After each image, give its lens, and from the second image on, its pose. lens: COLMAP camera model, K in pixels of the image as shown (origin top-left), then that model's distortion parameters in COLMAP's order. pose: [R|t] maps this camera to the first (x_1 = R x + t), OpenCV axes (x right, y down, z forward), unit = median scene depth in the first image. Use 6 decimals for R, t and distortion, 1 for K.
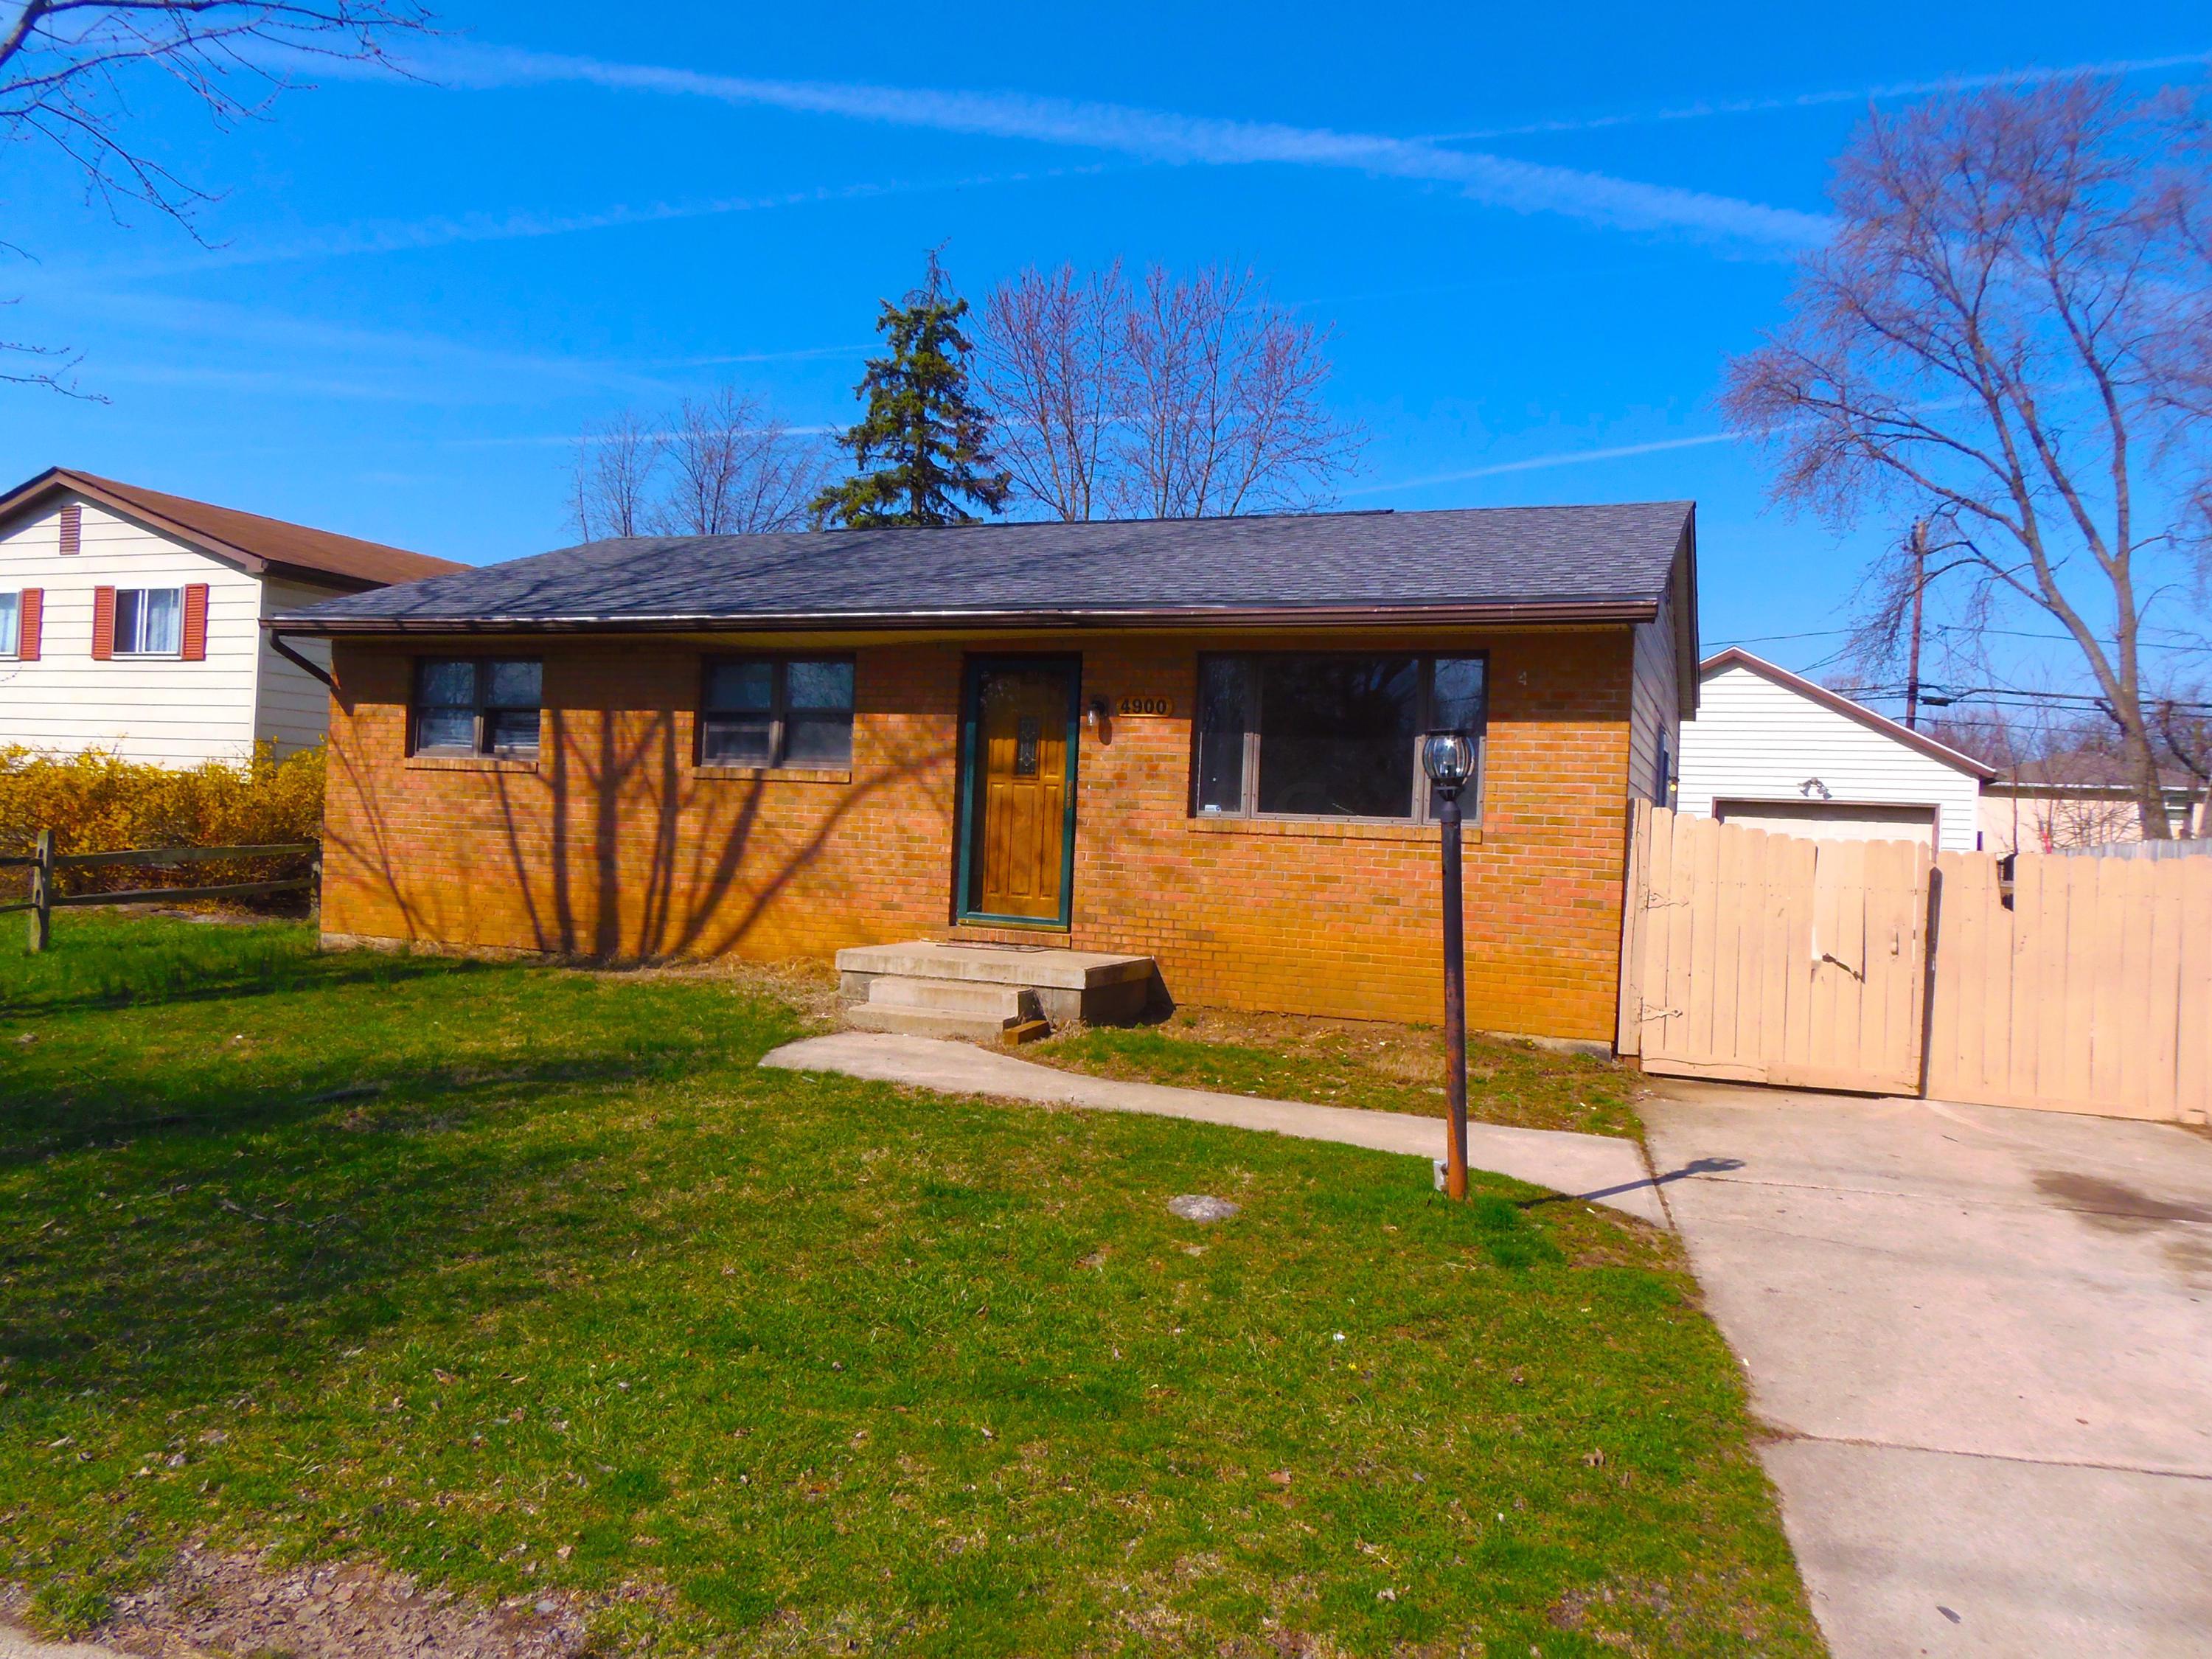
lens RADIAL K [[1588.8, 0, 1112.6], [0, 1588.8, 826.8], [0, 0, 1]] dist [-0.002834, 0.002470]
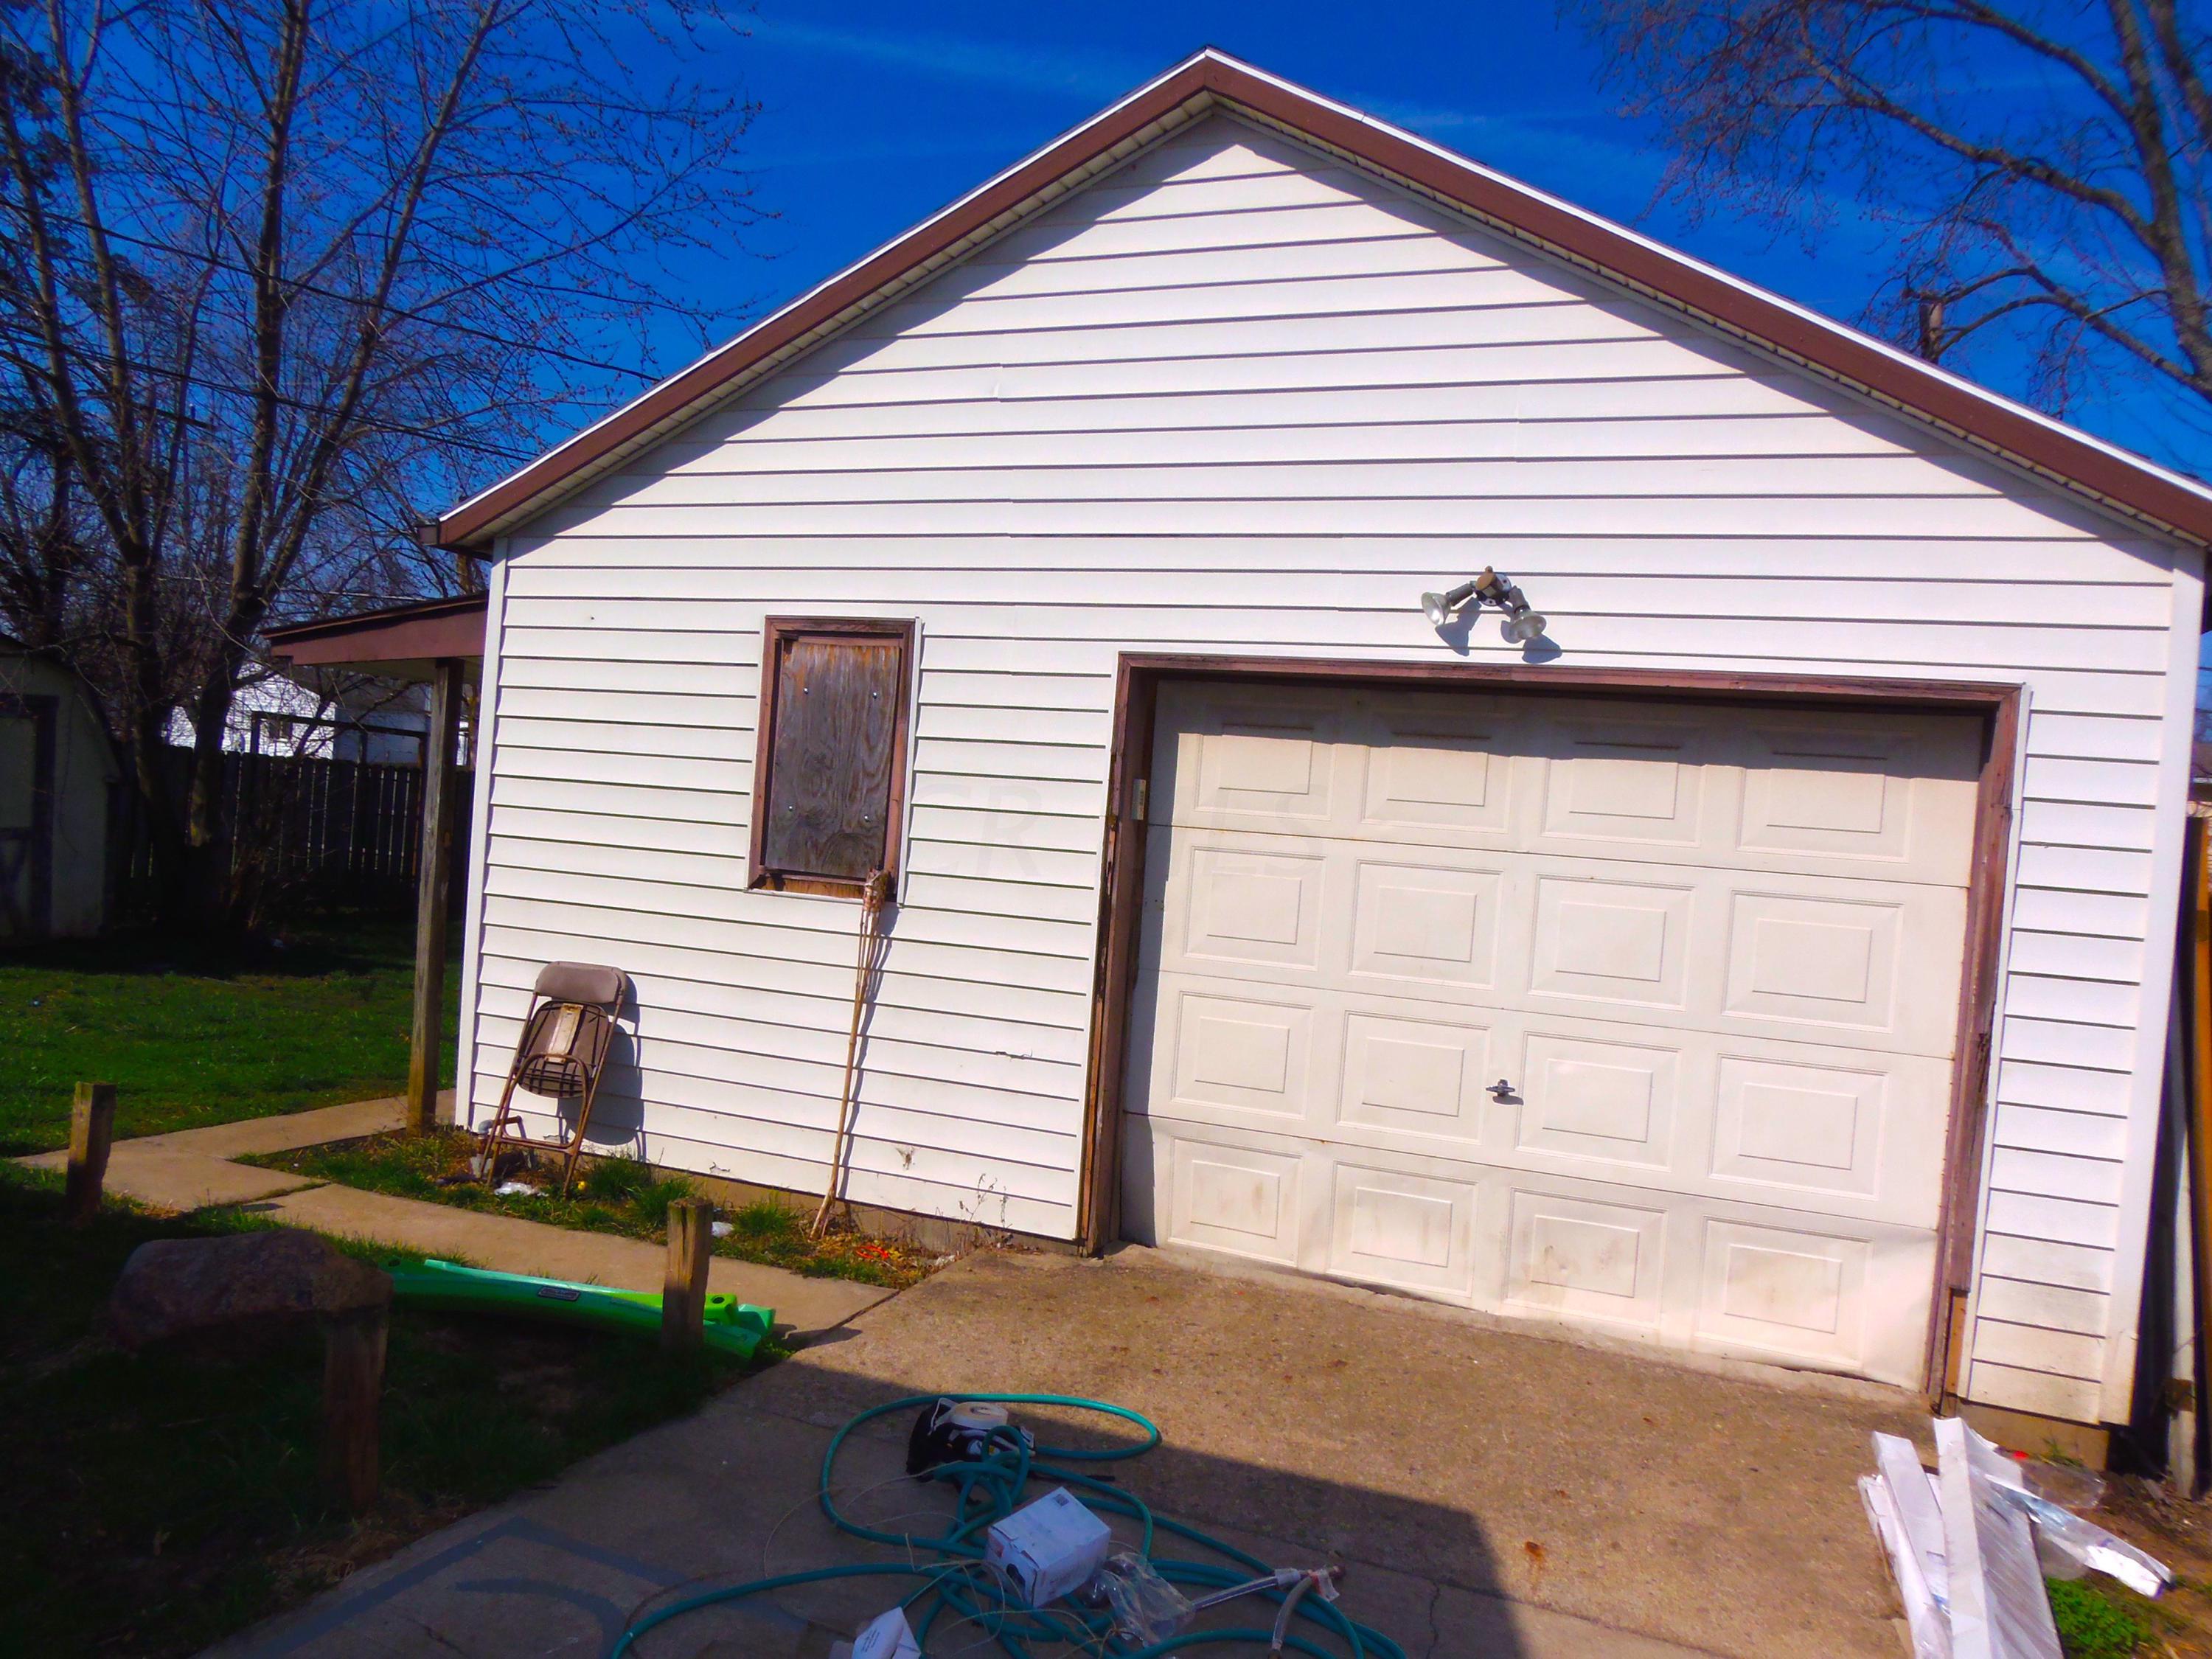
lens RADIAL K [[1588.8, 0, 1096.2], [0, 1588.8, 836.4], [0, 0, 1]] dist [-0.002834, 0.002470]
pose [[0.999346, 0.036144, -0.000476, 0.383189], [-0.036129, 0.999184, 0.018058, 0.006480], [0.001128, -0.018029, 0.999837, 0.758853]]
